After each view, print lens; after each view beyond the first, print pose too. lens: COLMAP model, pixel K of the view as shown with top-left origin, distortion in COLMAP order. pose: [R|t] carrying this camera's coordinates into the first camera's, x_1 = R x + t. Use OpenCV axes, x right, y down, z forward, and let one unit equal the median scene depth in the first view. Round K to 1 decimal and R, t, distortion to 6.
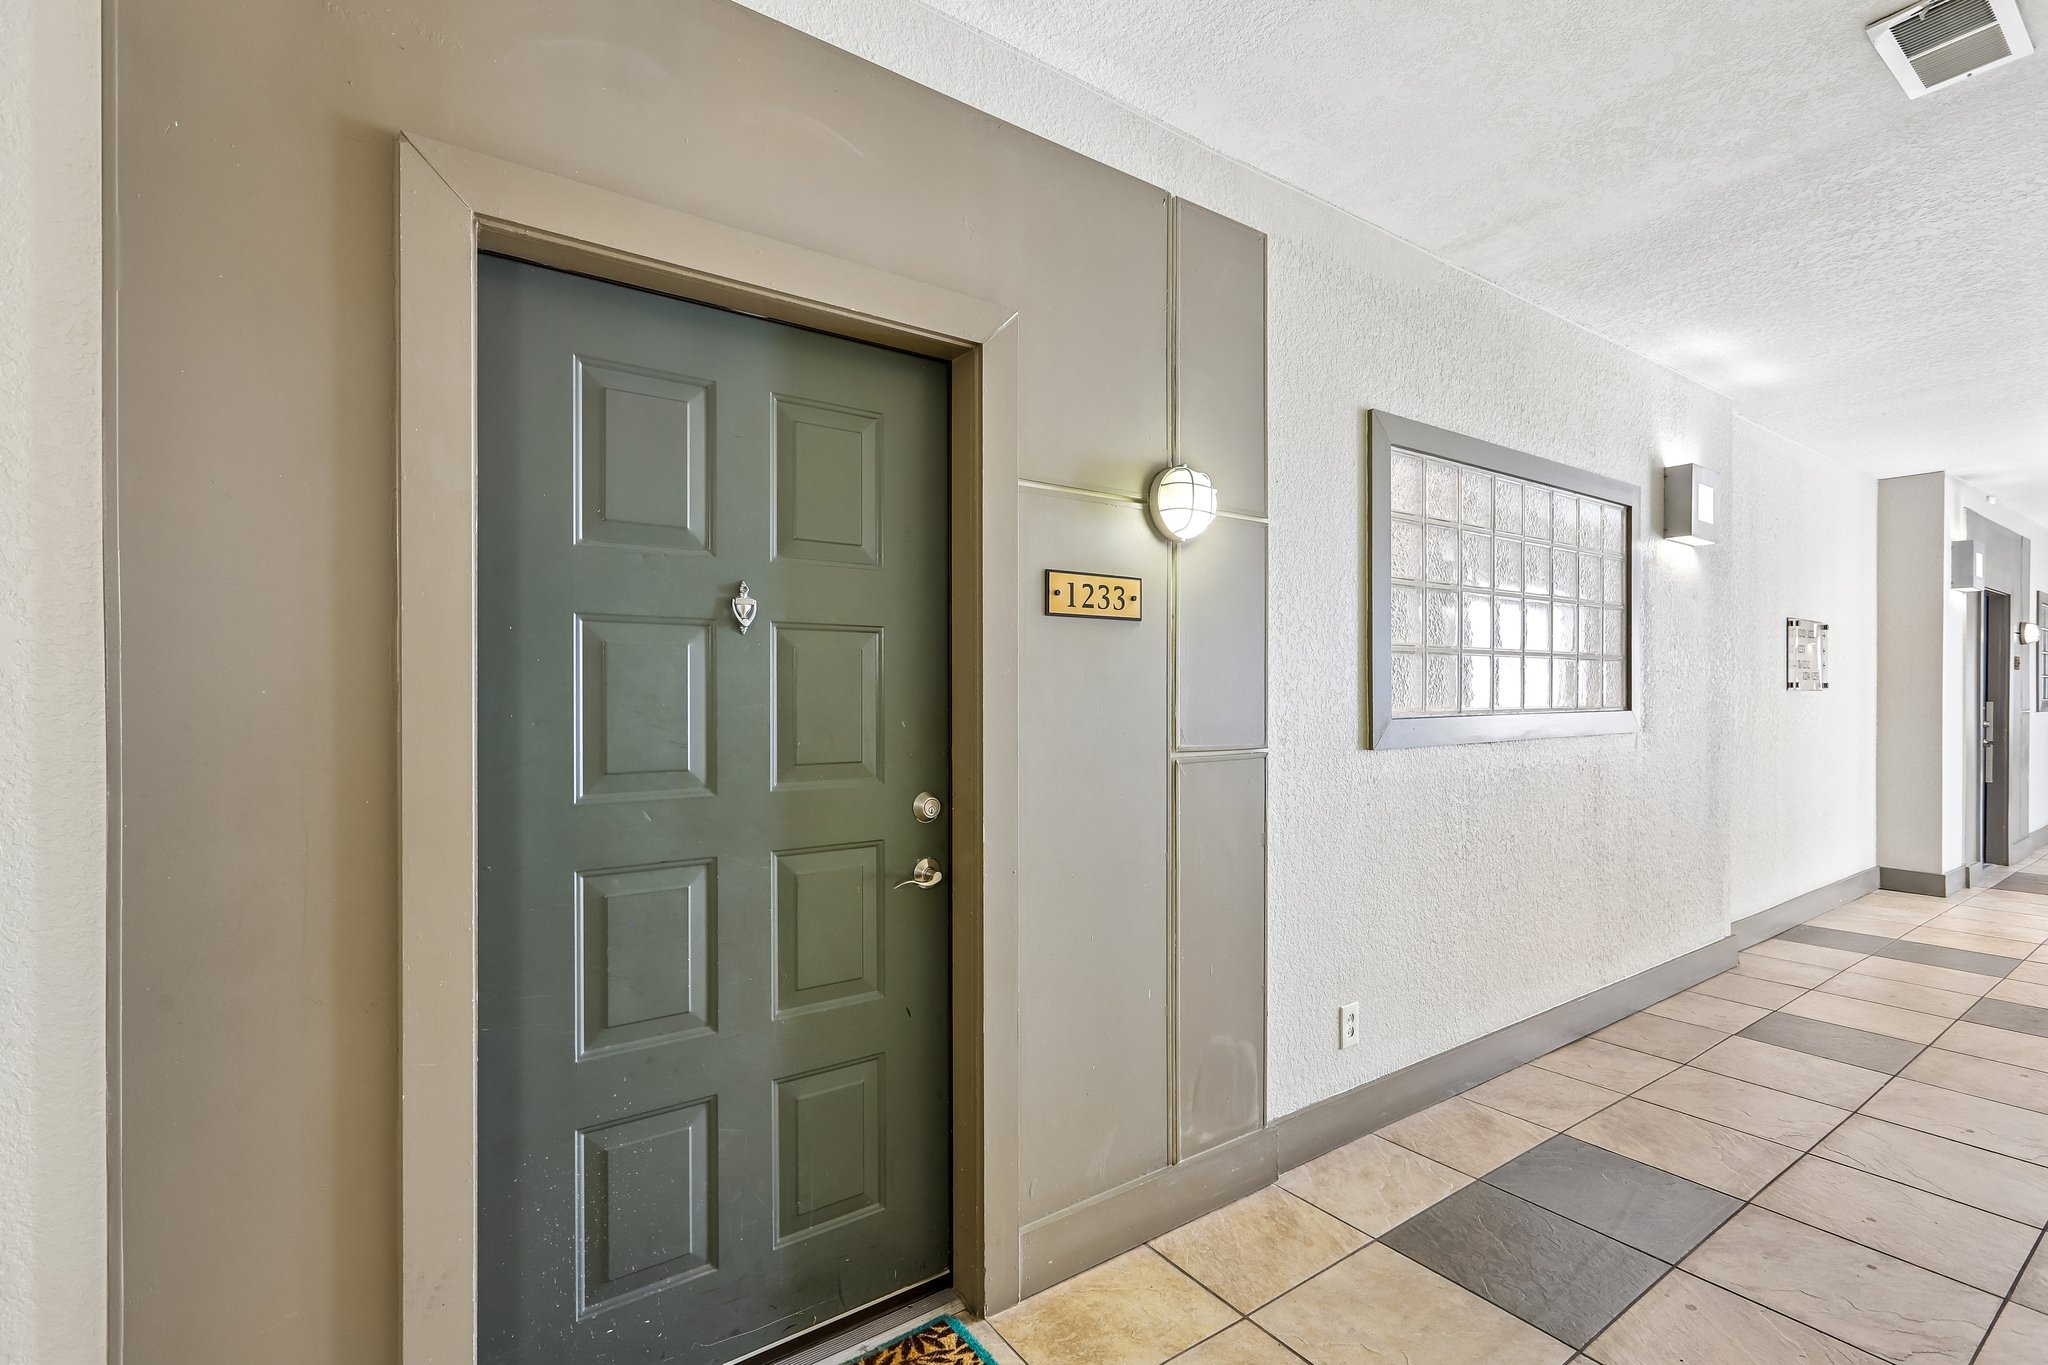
lens RADIAL K [[919.3, 0, 1030.1], [0, 919.3, 685.8], [0, 0, 1]] dist [-0.002772, 0.001909]
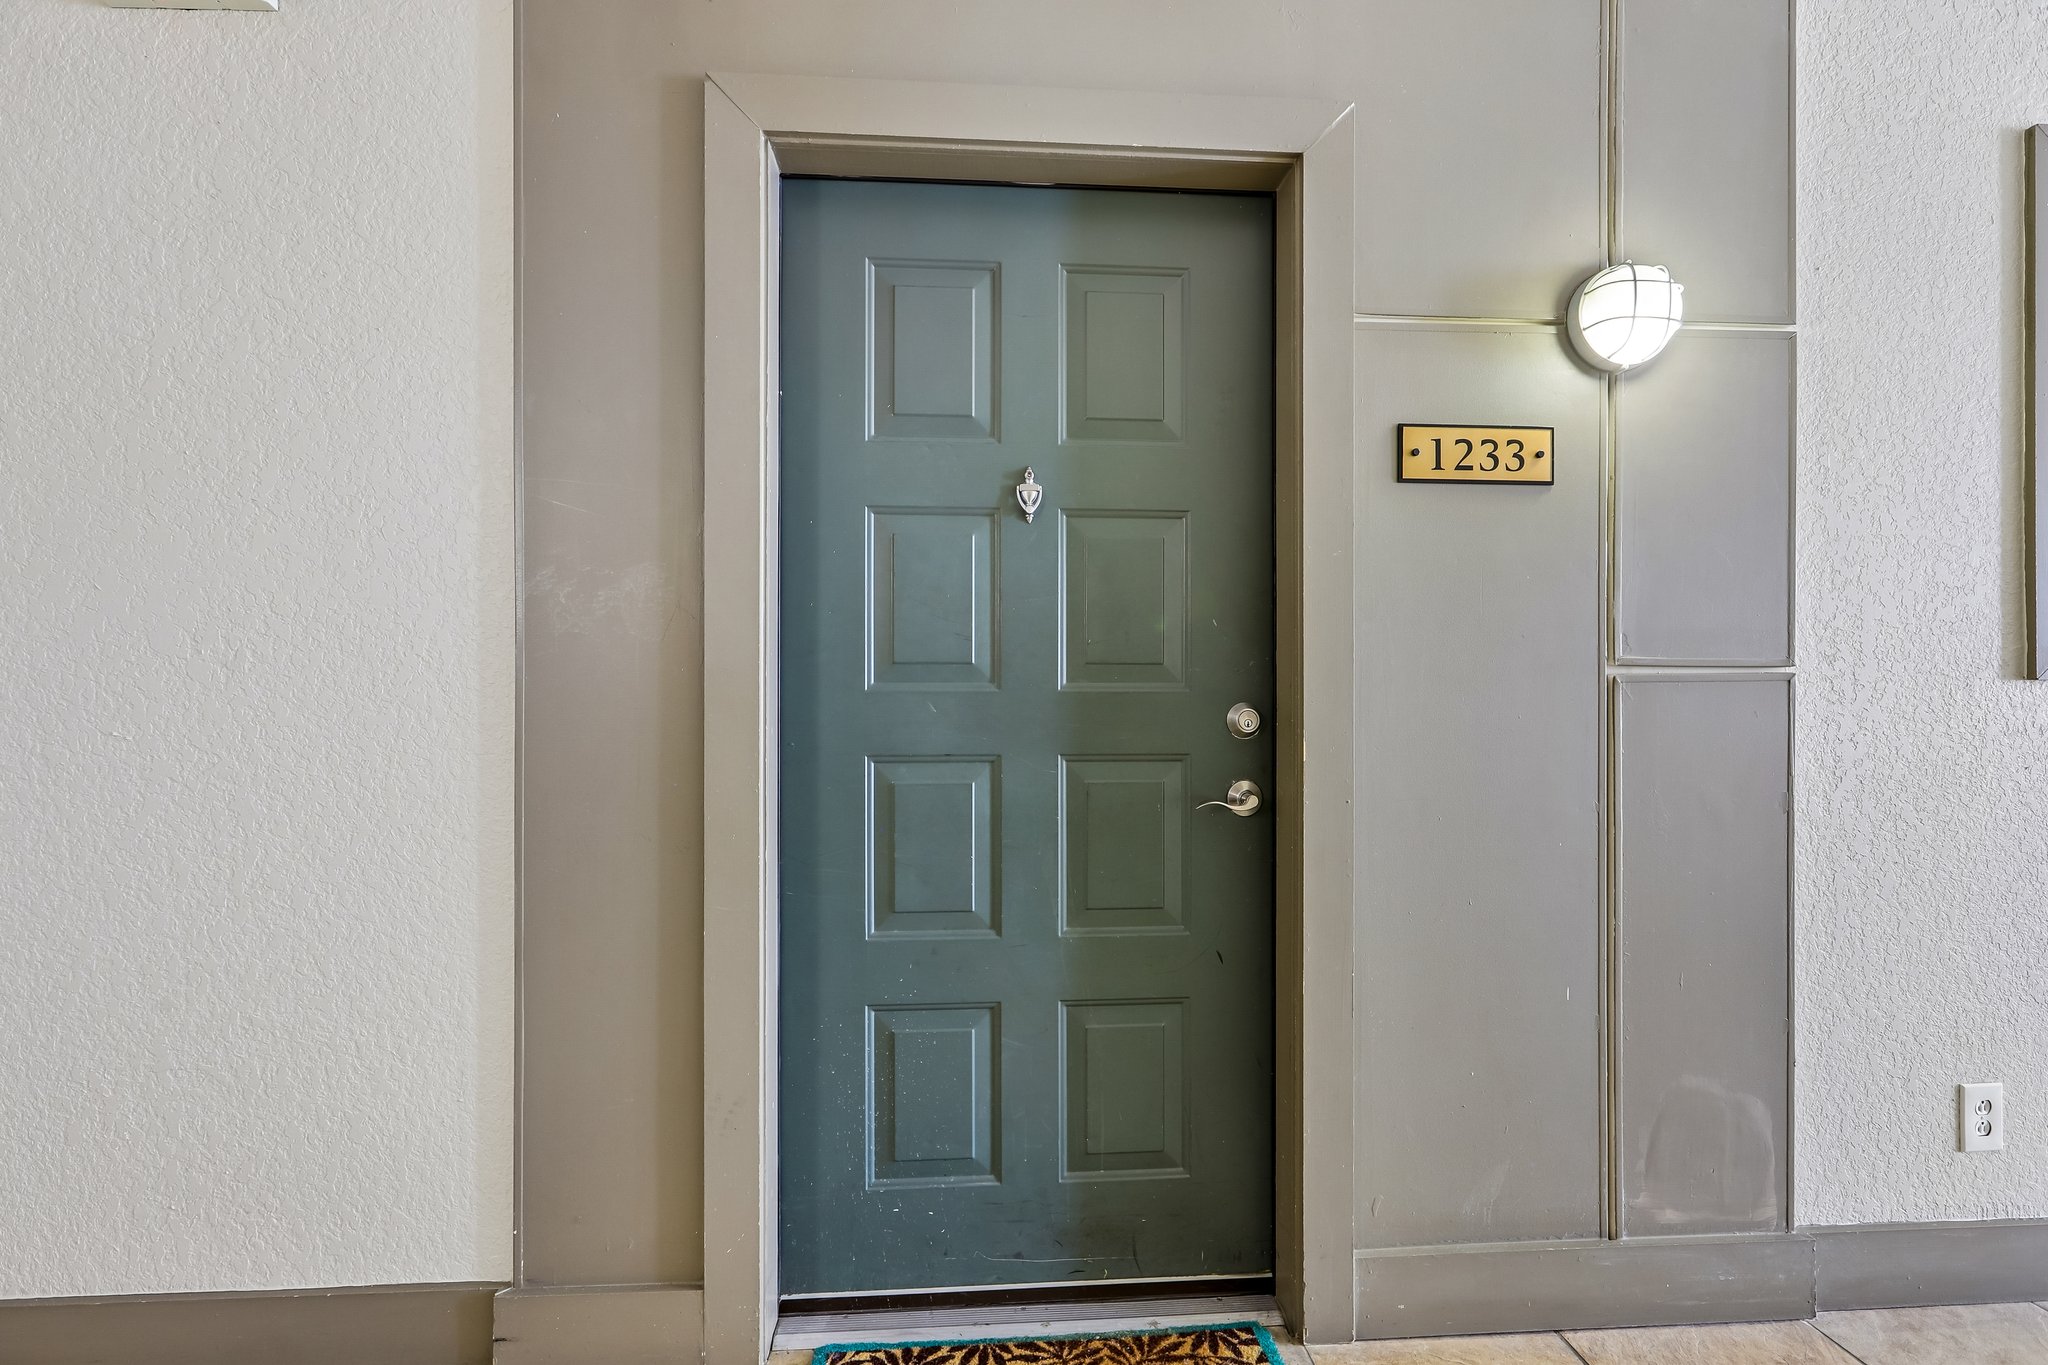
lens RADIAL K [[919.3, 0, 1021.9], [0, 919.3, 684.9], [0, 0, 1]] dist [-0.002772, 0.001909]
pose [[0.853177, -0.001213, -0.521620, 0.159535], [0.001666, 0.999999, 0.000400, 0.100135], [0.521619, -0.001211, 0.853178, 0.170208]]
